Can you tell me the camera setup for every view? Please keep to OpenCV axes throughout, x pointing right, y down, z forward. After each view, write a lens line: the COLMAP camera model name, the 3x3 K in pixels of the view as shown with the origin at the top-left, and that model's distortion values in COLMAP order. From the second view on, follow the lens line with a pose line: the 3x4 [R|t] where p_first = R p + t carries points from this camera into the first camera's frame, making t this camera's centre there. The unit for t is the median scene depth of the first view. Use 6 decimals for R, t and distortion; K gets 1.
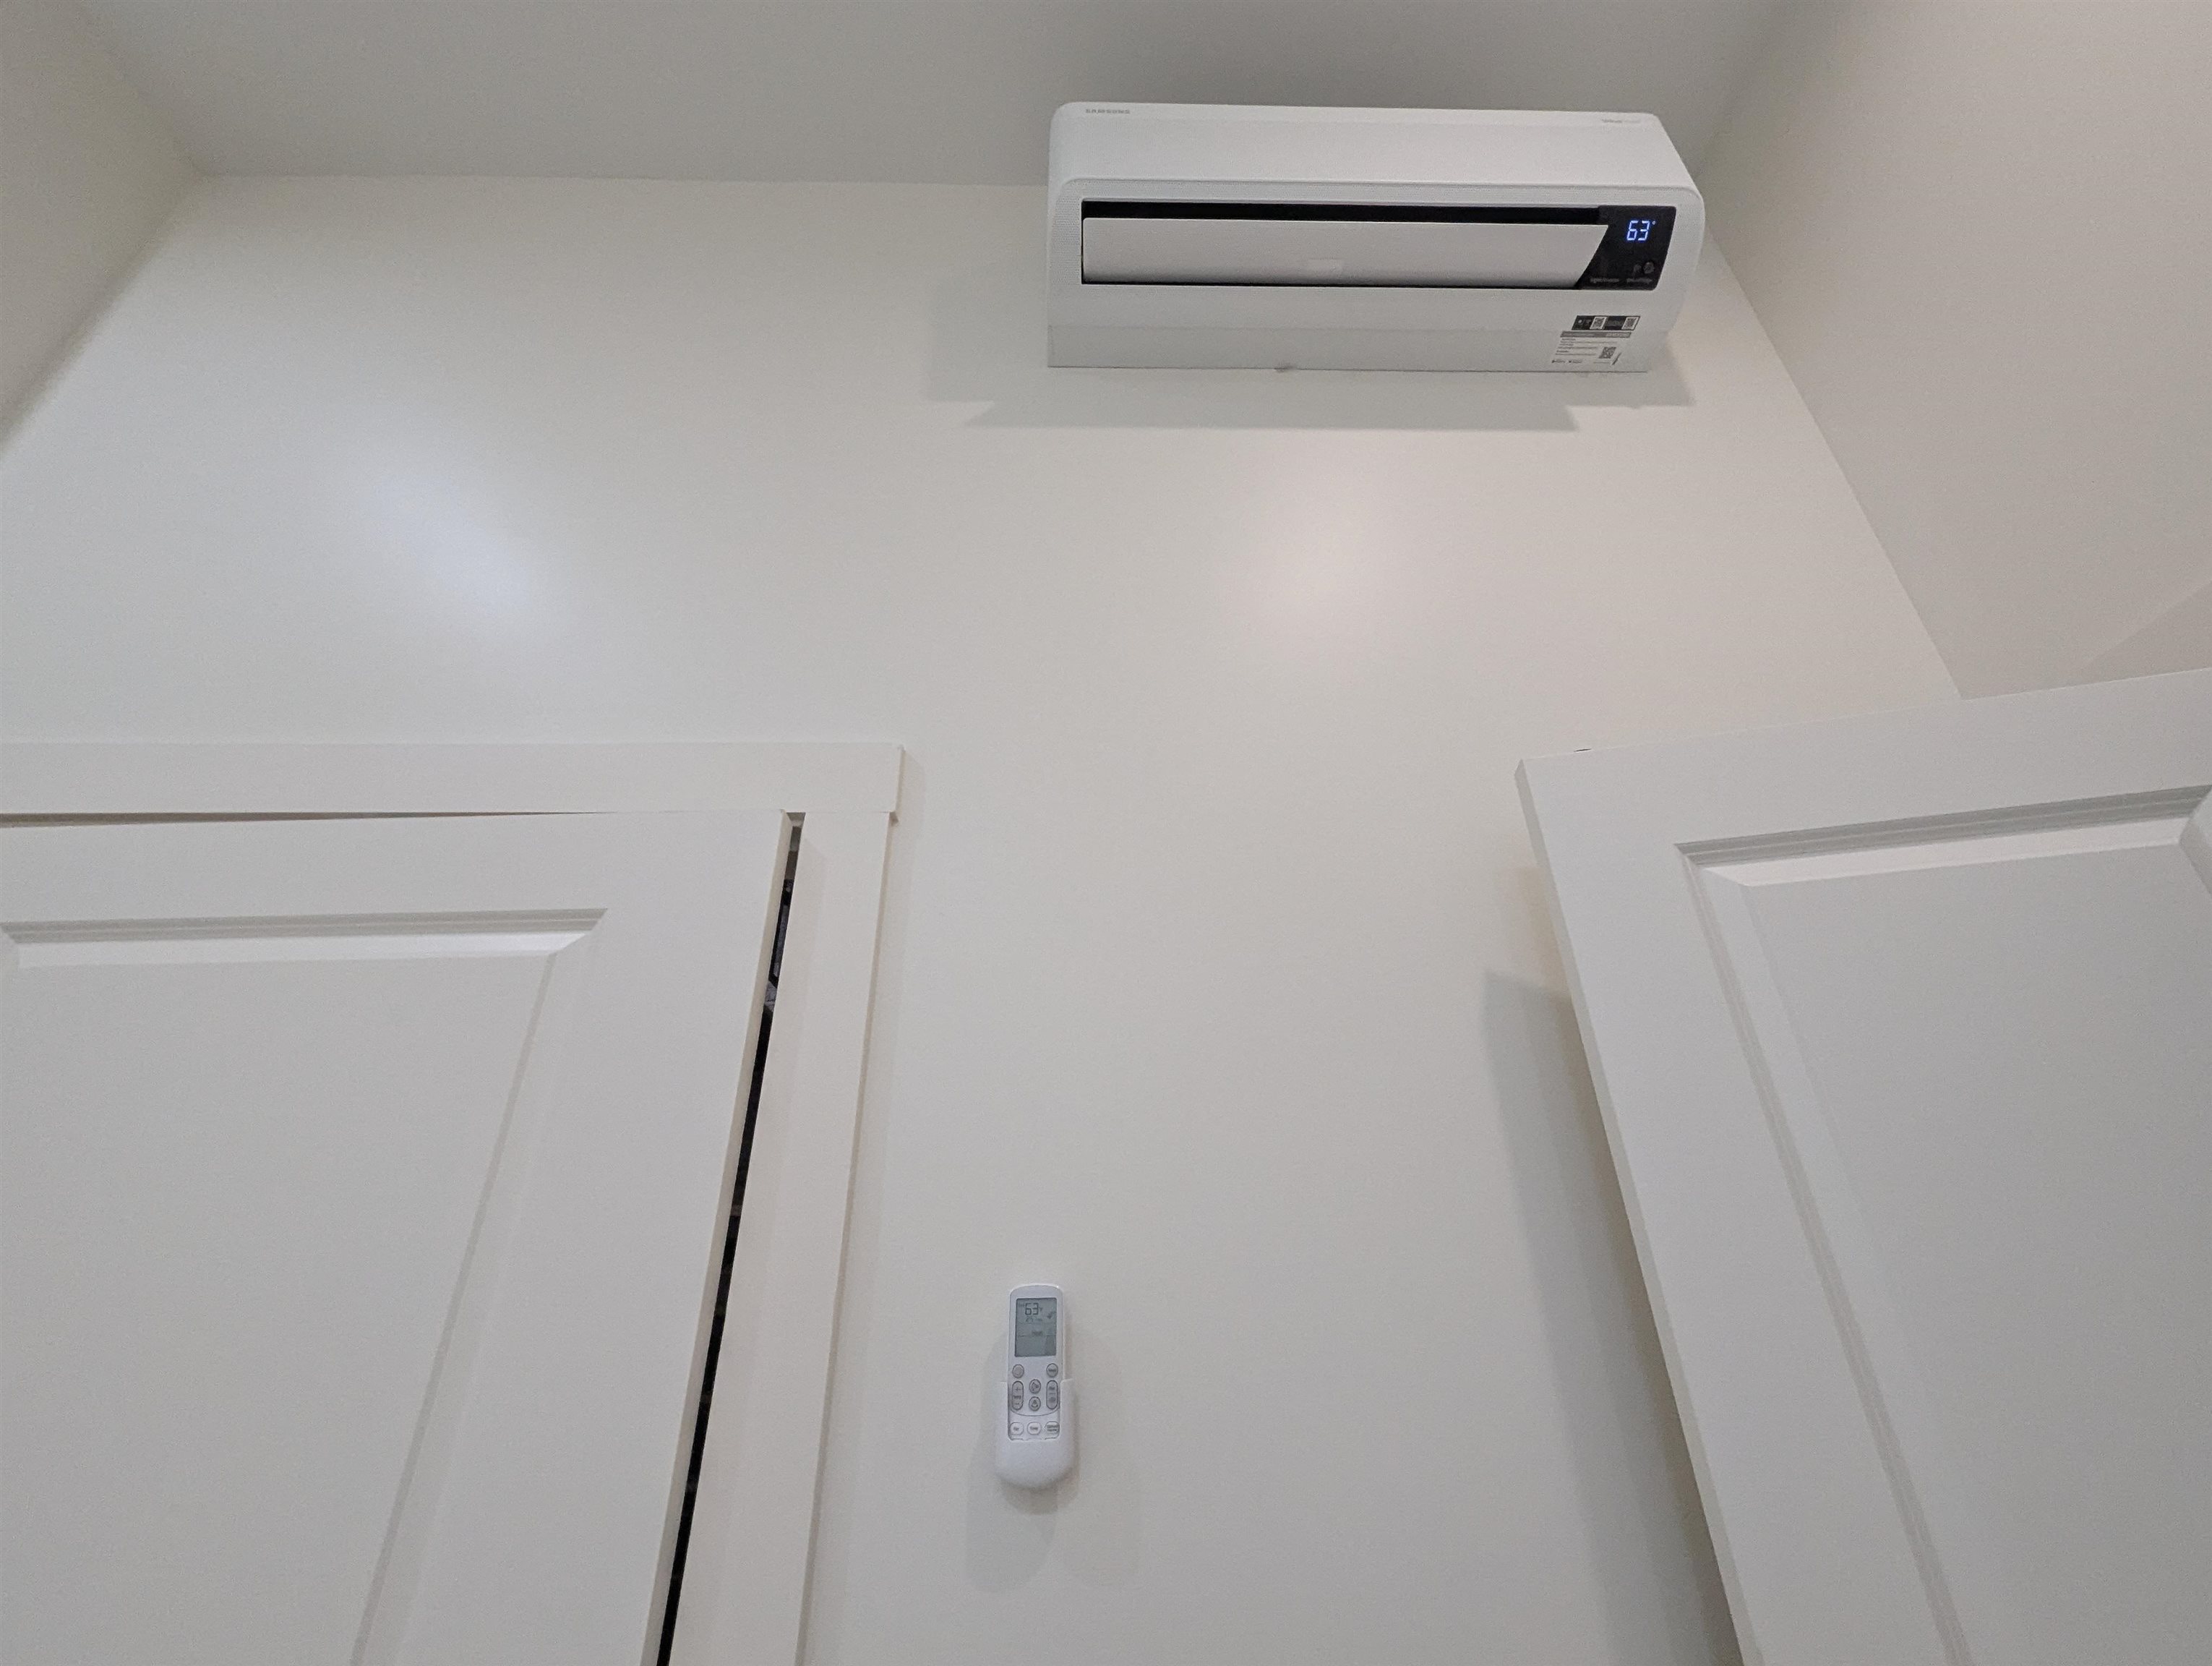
lens RADIAL K [[923.1, 0, 1114.5], [0, 923.1, 843.8], [0, 0, 1]] dist [-0.002638, -0.000341]
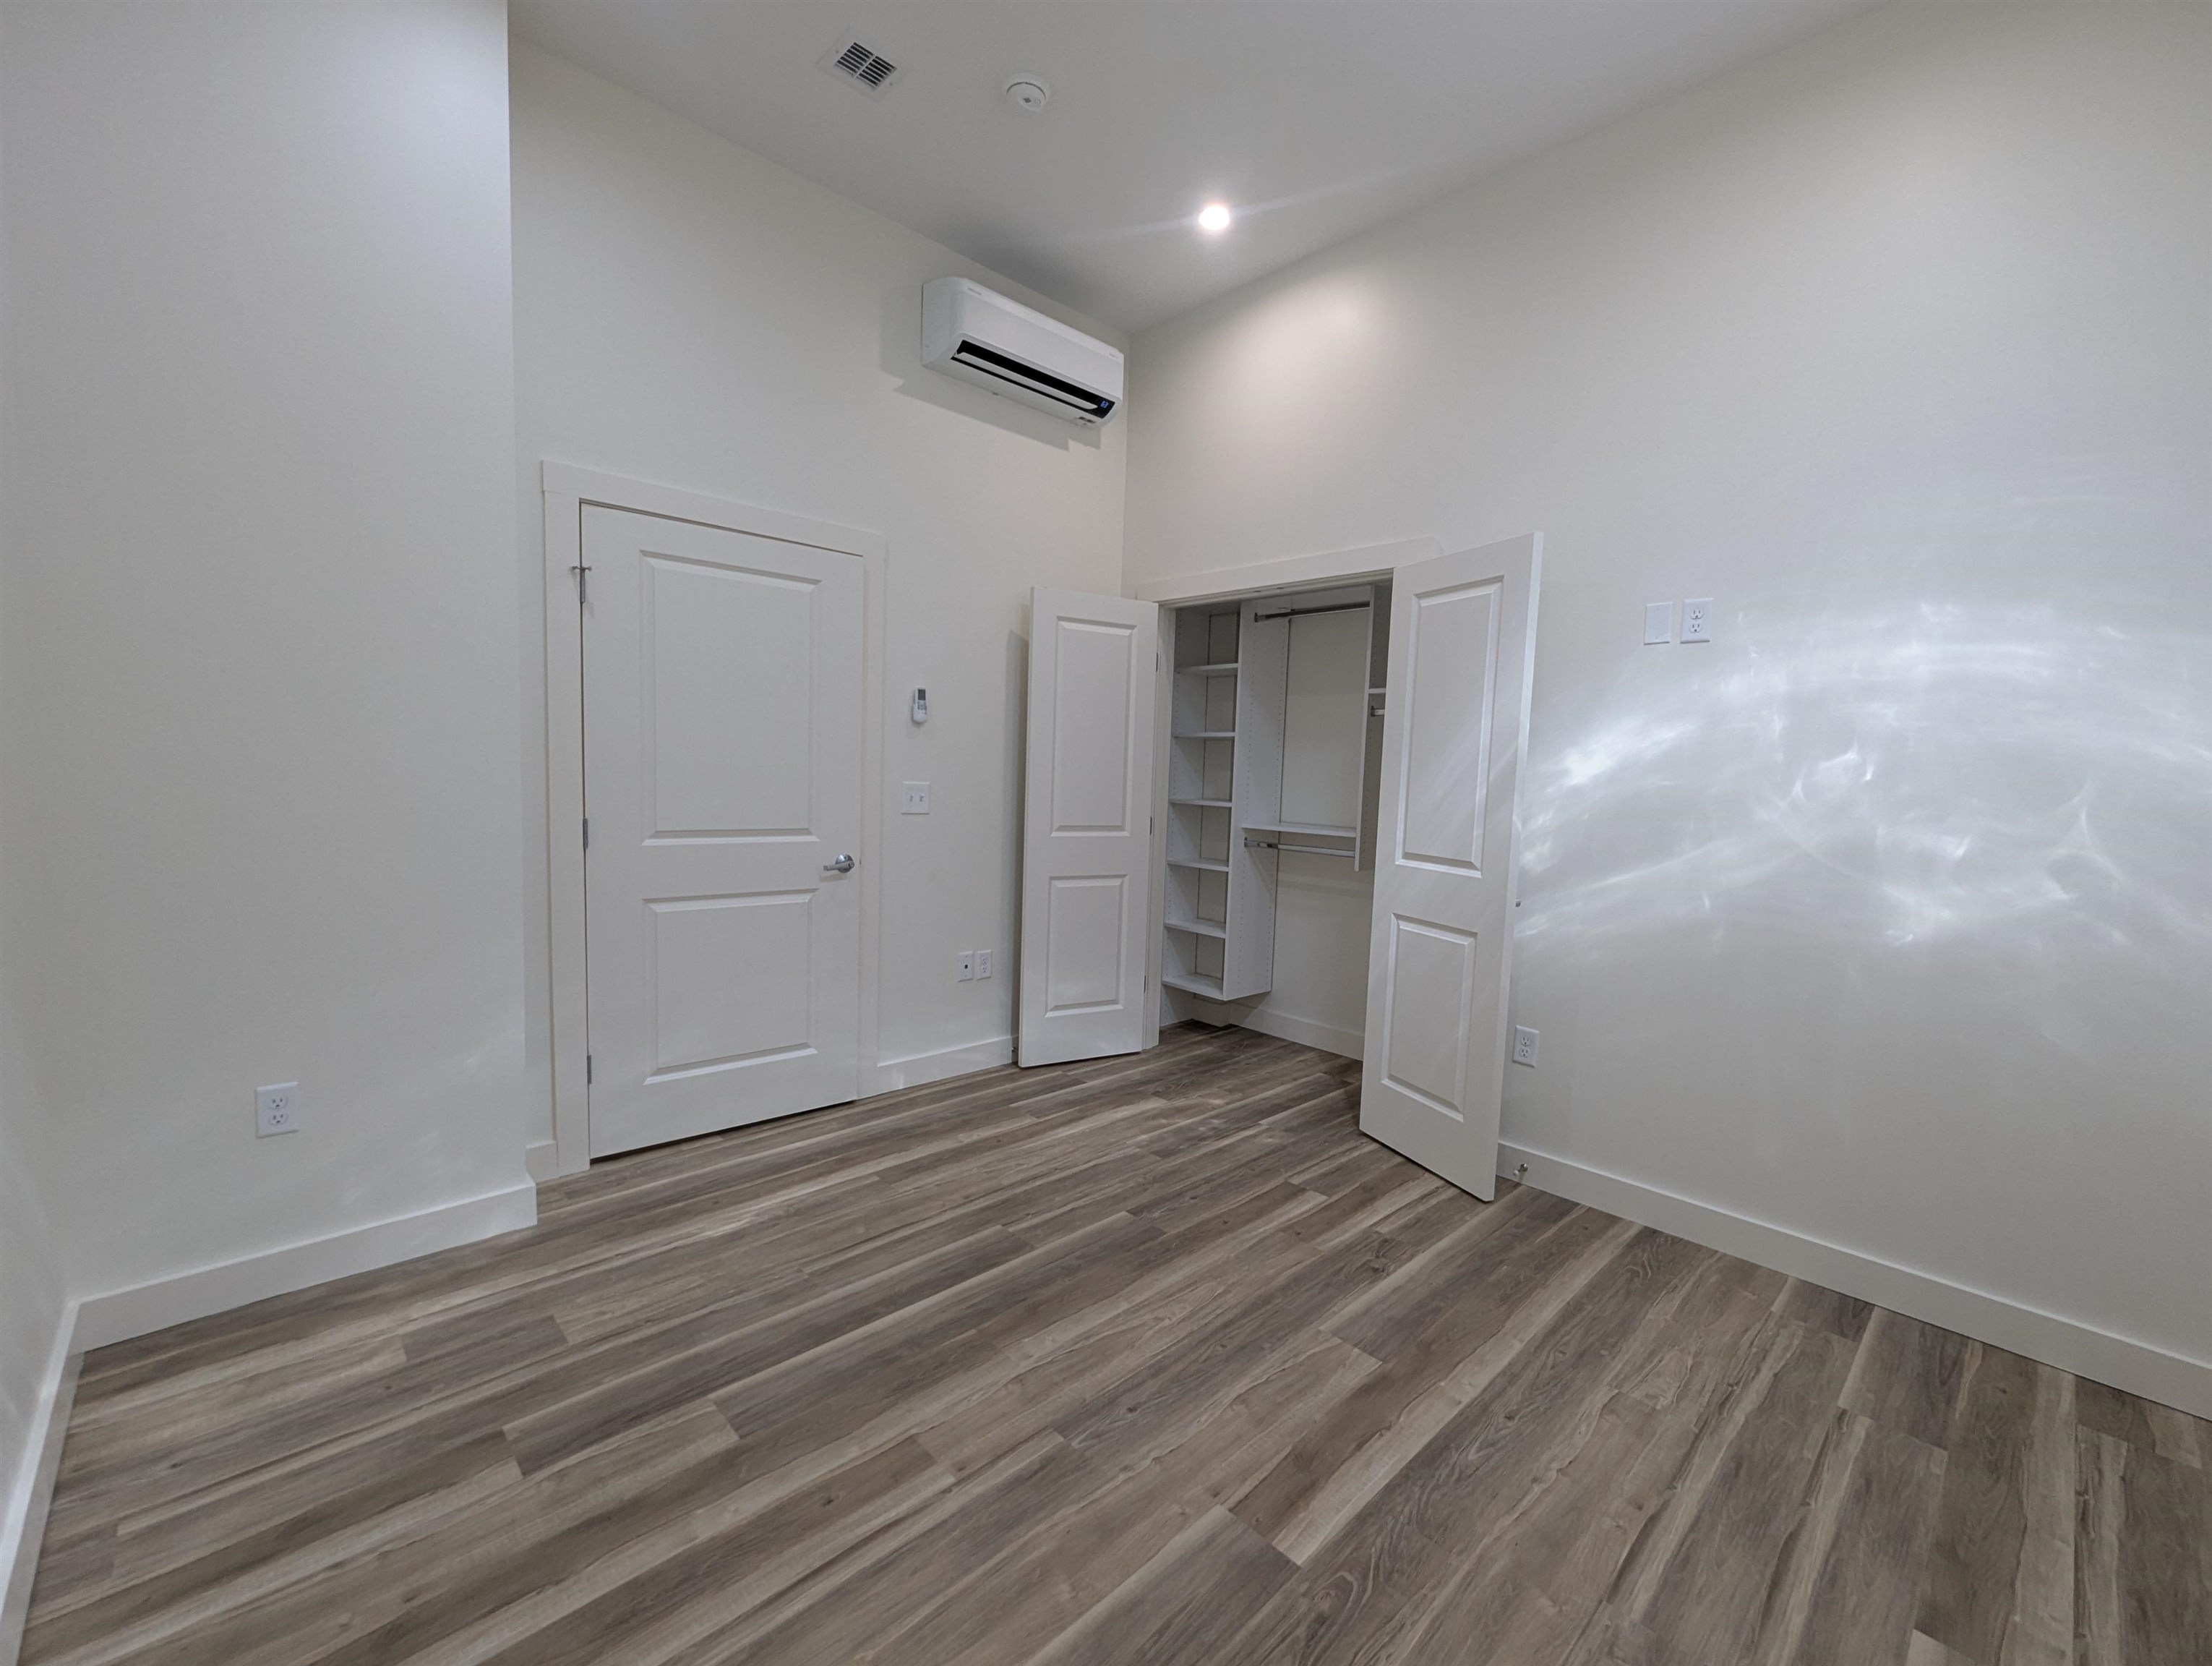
lens RADIAL K [[923.1, 0, 1114.5], [0, 923.1, 843.8], [0, 0, 1]] dist [-0.002638, -0.000341]
pose [[0.730059, -0.021771, 0.683037, -2.207731], [-0.360589, 0.836757, 0.412083, -0.972668], [-0.580508, -0.547141, 0.603032, -2.428278]]
